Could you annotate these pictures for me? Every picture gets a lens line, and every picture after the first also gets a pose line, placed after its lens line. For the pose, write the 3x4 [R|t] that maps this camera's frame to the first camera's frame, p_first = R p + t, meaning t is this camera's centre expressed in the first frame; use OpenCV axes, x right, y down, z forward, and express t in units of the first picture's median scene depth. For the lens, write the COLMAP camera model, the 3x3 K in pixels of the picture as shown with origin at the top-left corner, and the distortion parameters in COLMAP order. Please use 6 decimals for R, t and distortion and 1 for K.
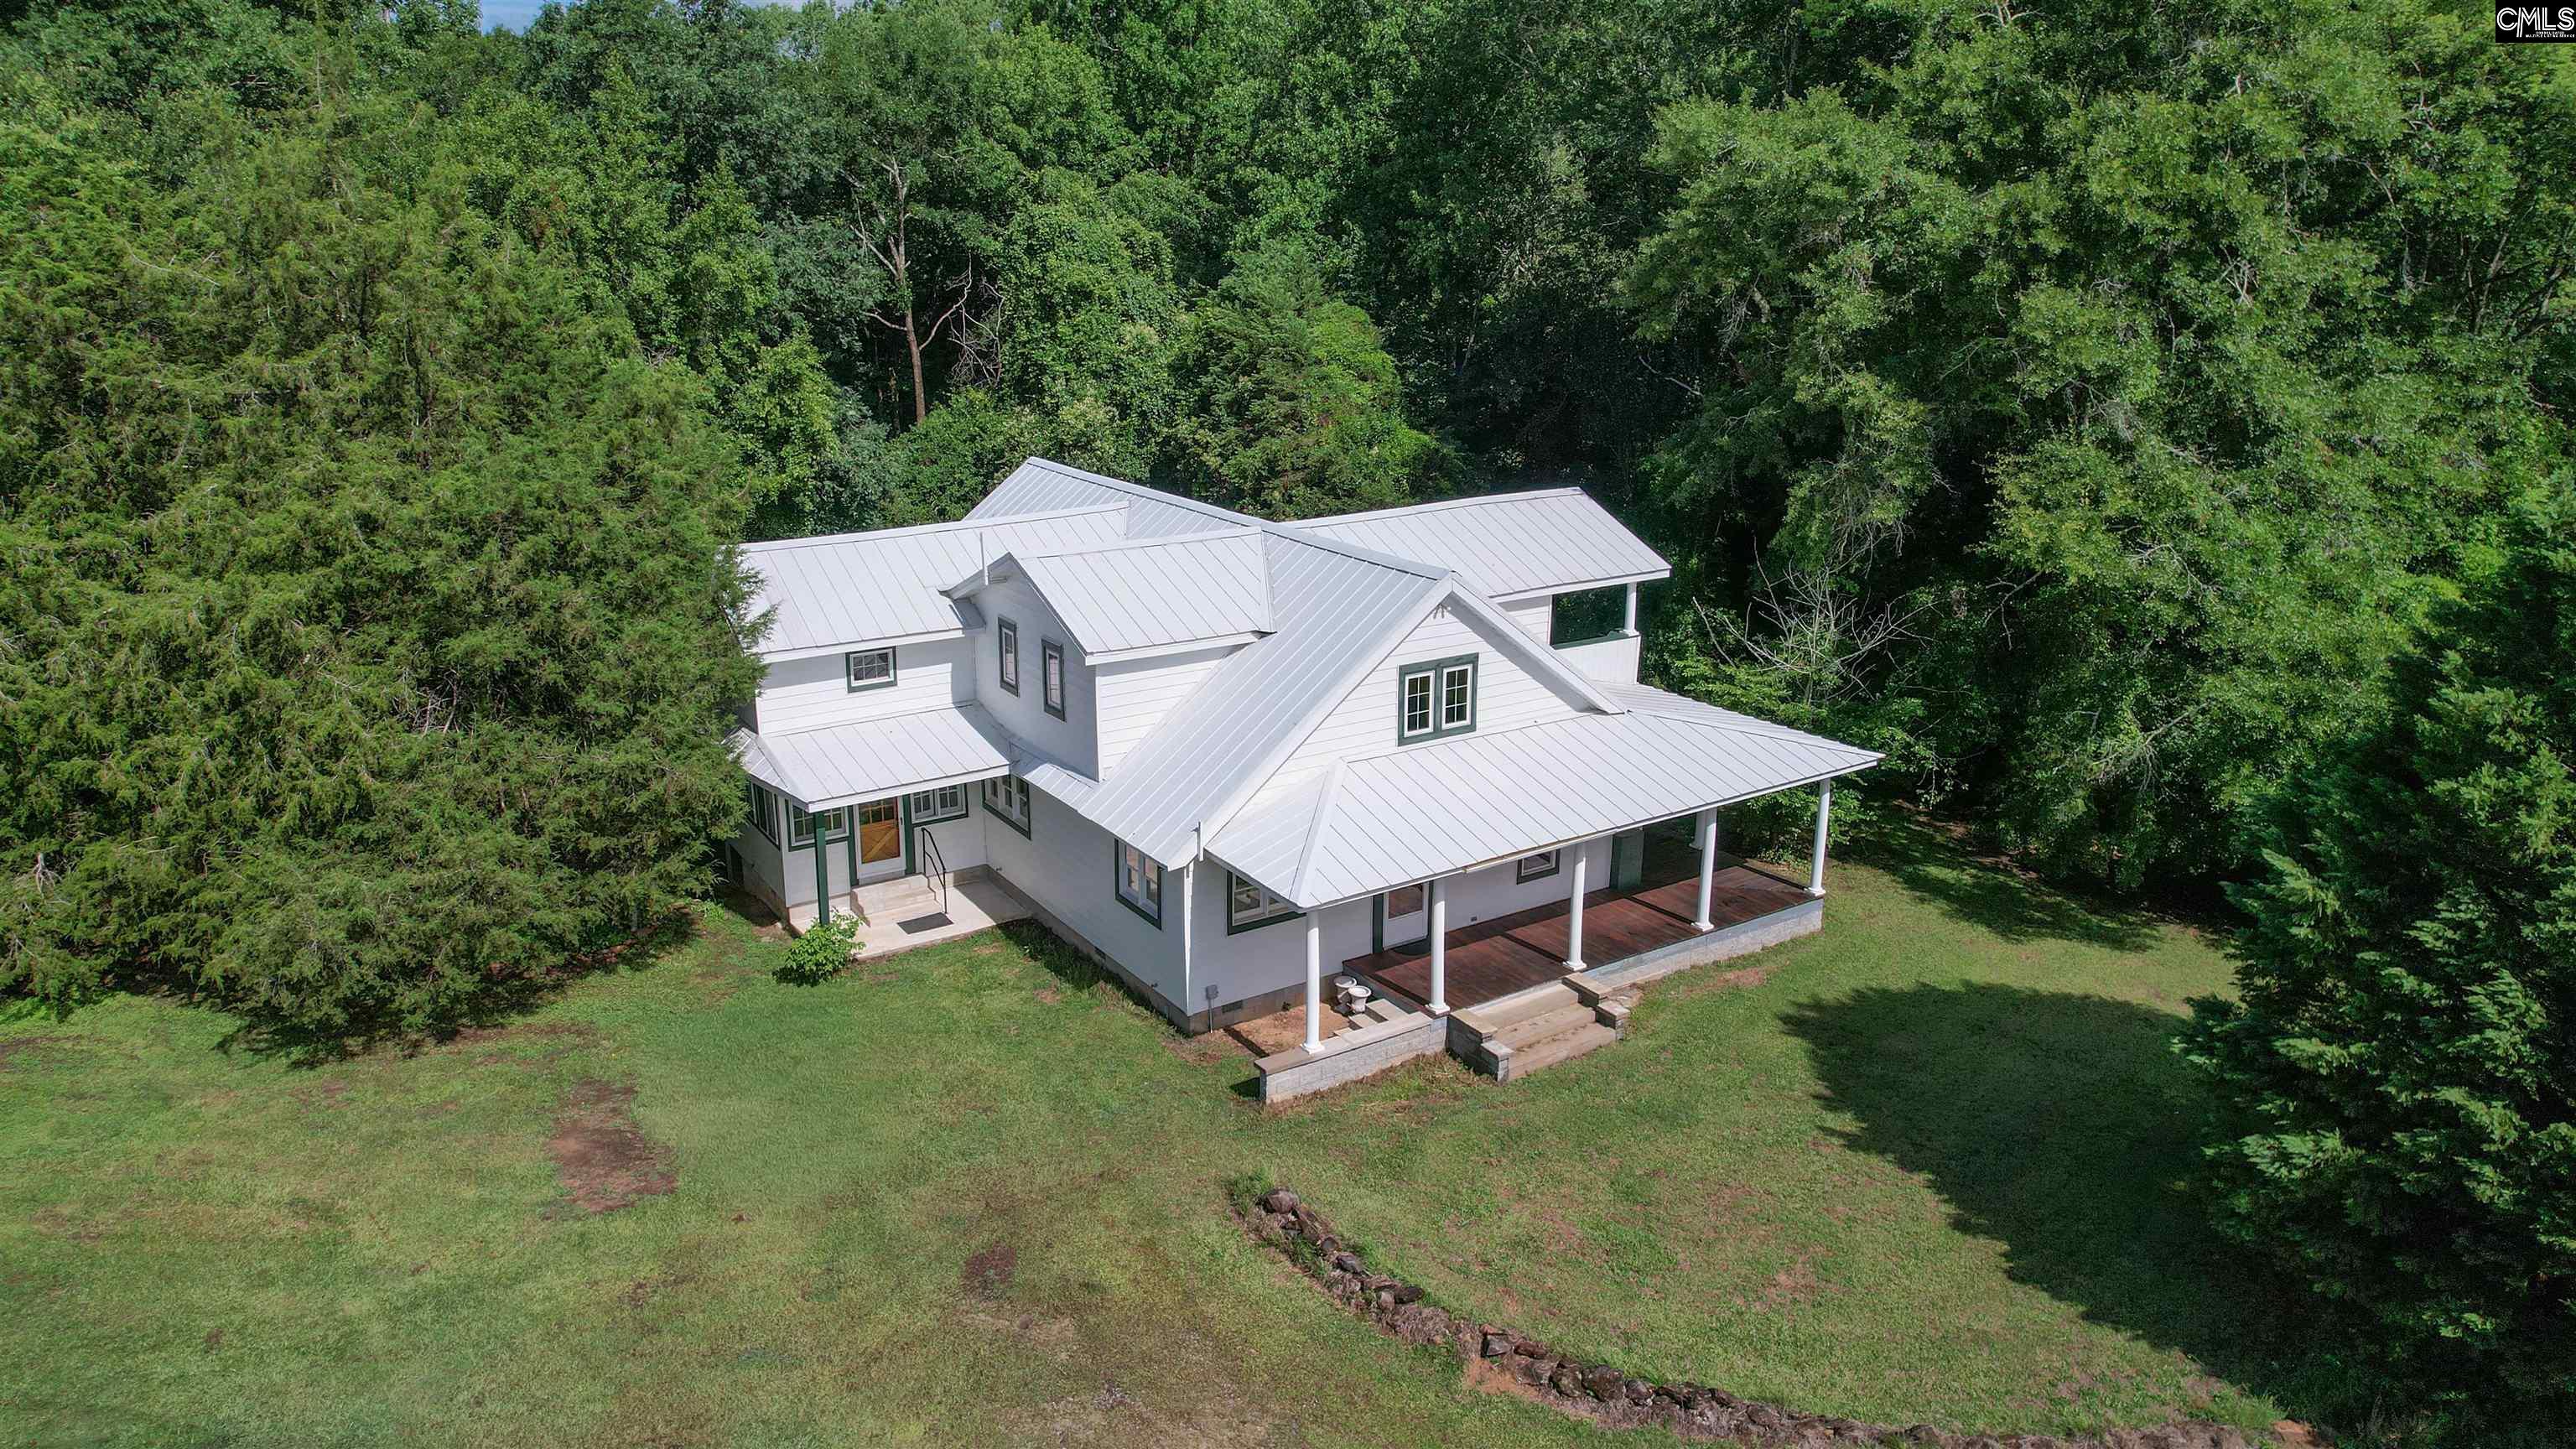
lens RADIAL K [[1665.1, 0, 1288.0], [0, 1665.1, 724.5], [0, 0, 1]] dist [-0.067184, 0.059313]
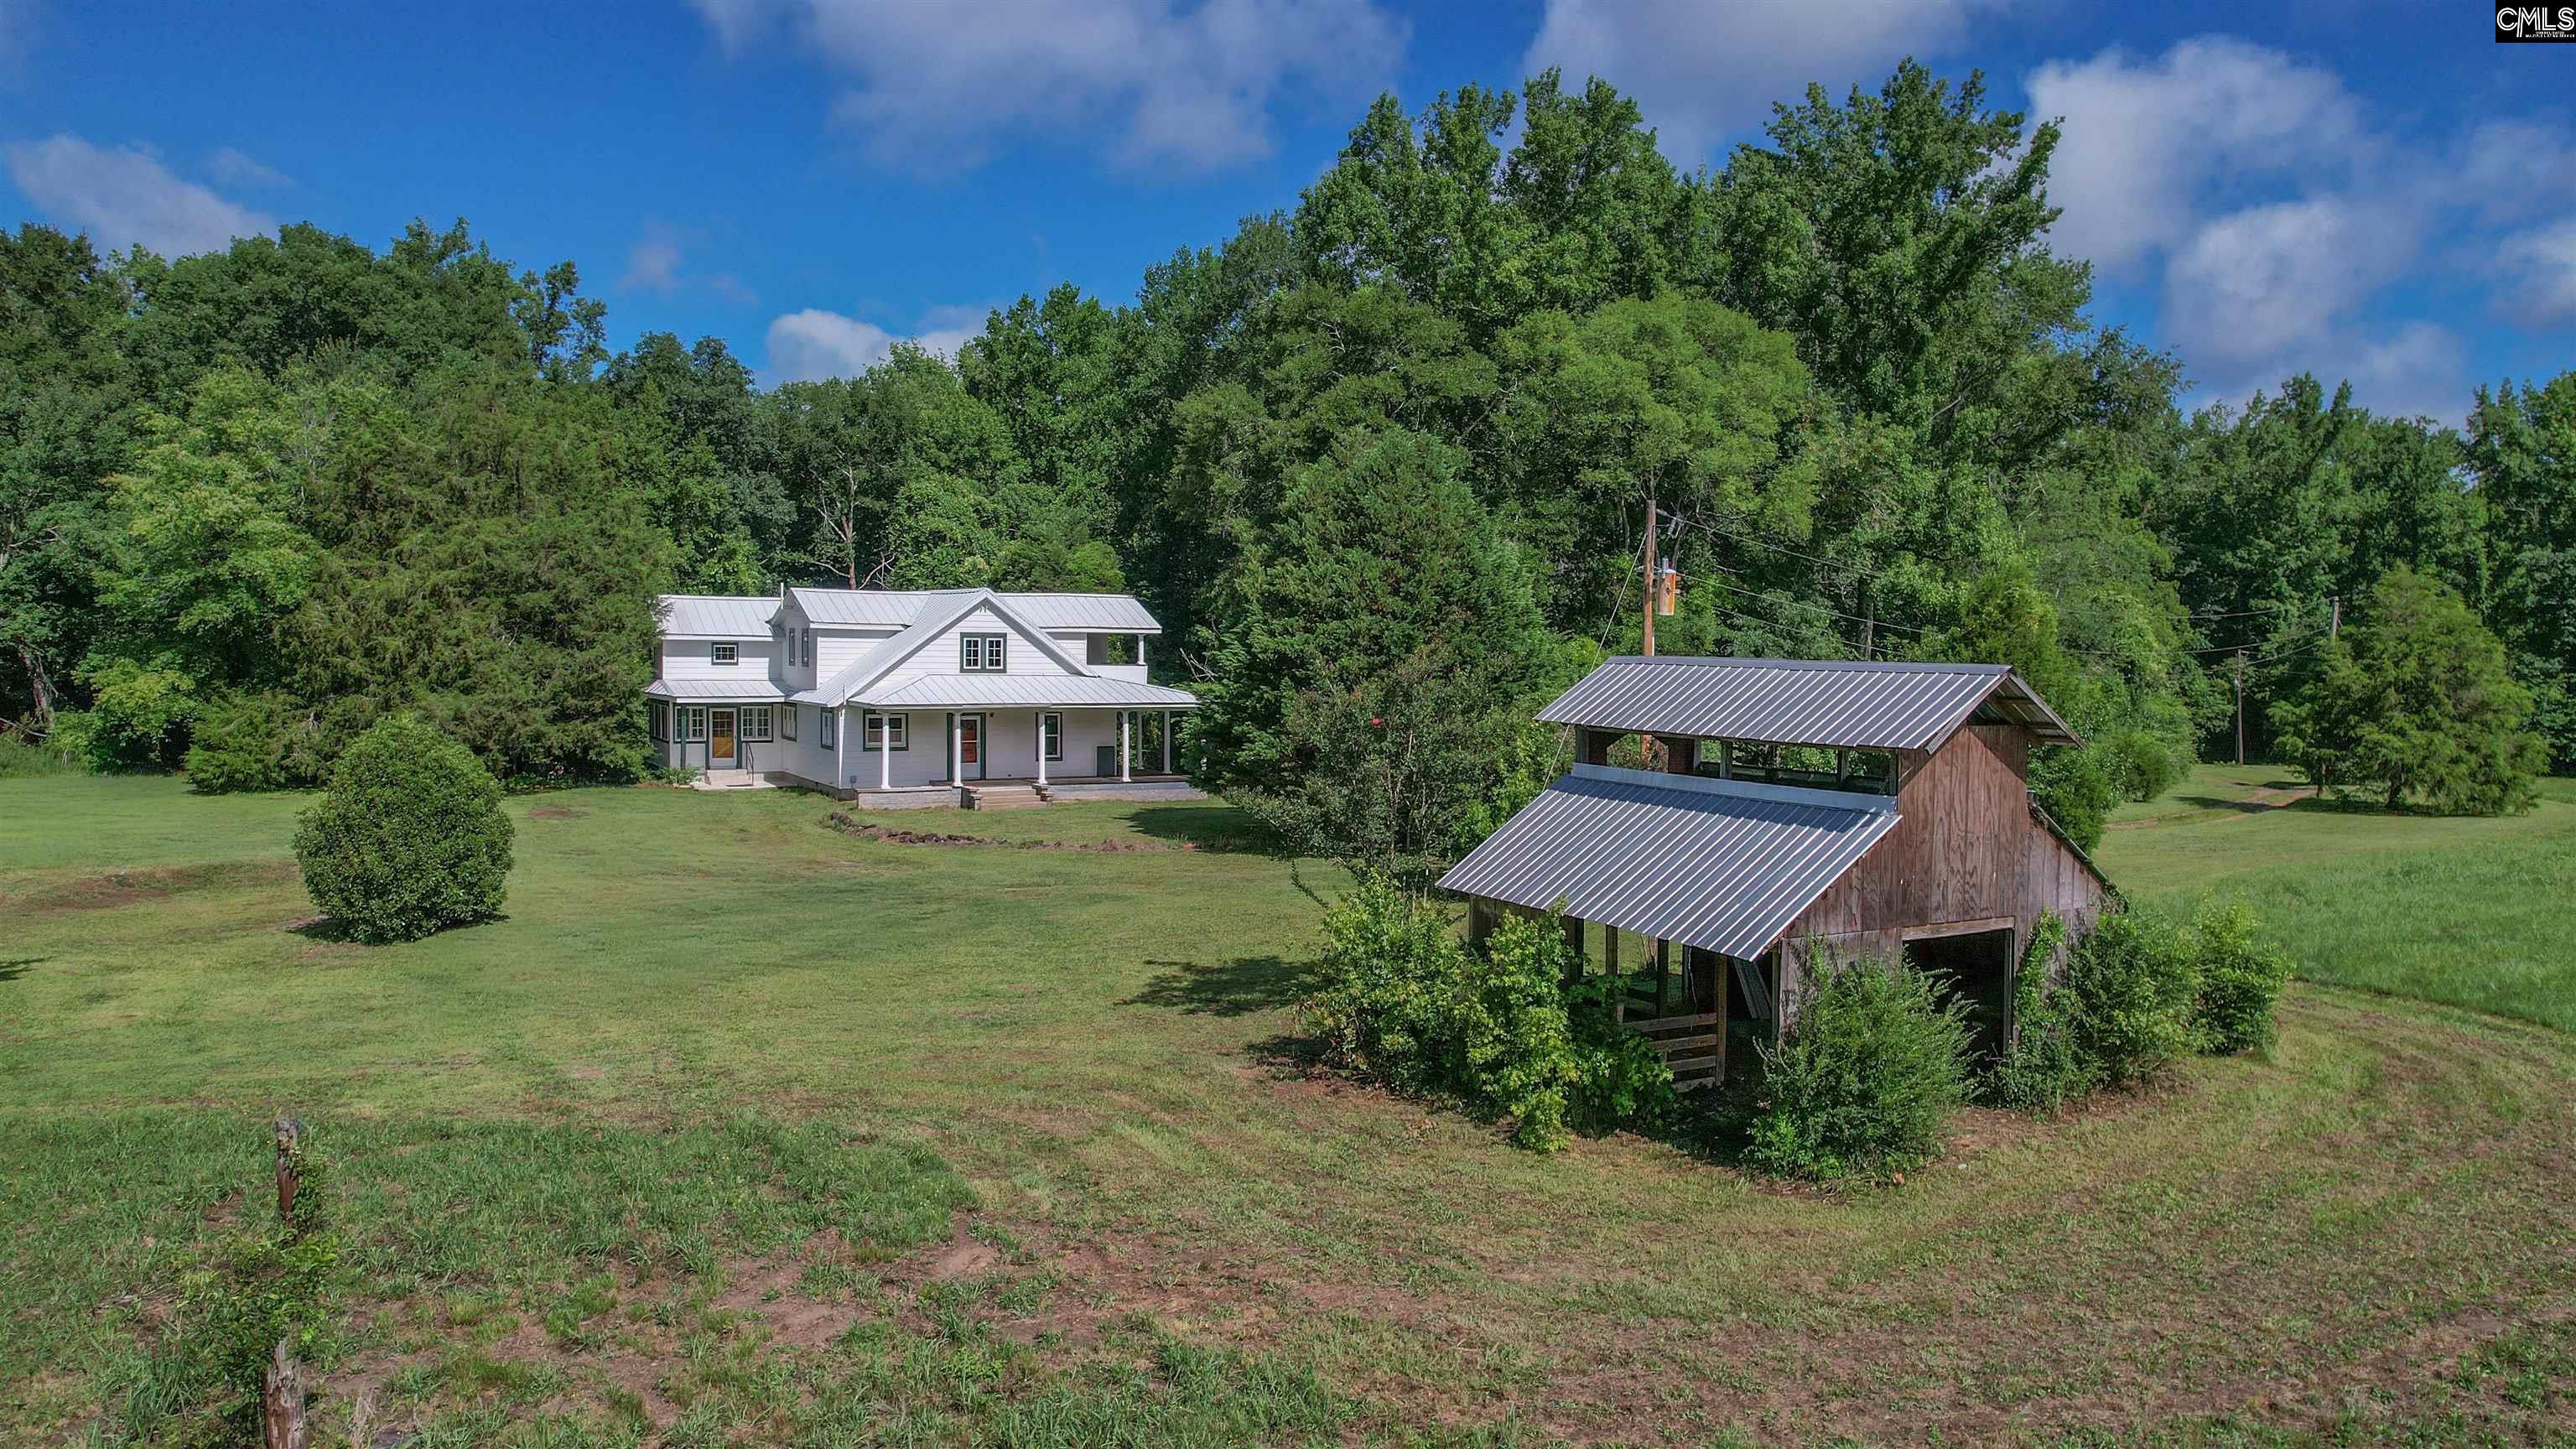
lens RADIAL K [[1772.4, 0, 1290.7], [0, 1772.4, 765.8], [0, 0, 1]] dist [-0.028263, -0.001006]
pose [[0.996827, 0.021027, -0.076774, 0.601414], [-0.038034, 0.973075, -0.227329, 0.566554], [0.069927, 0.229527, 0.970787, -0.989291]]
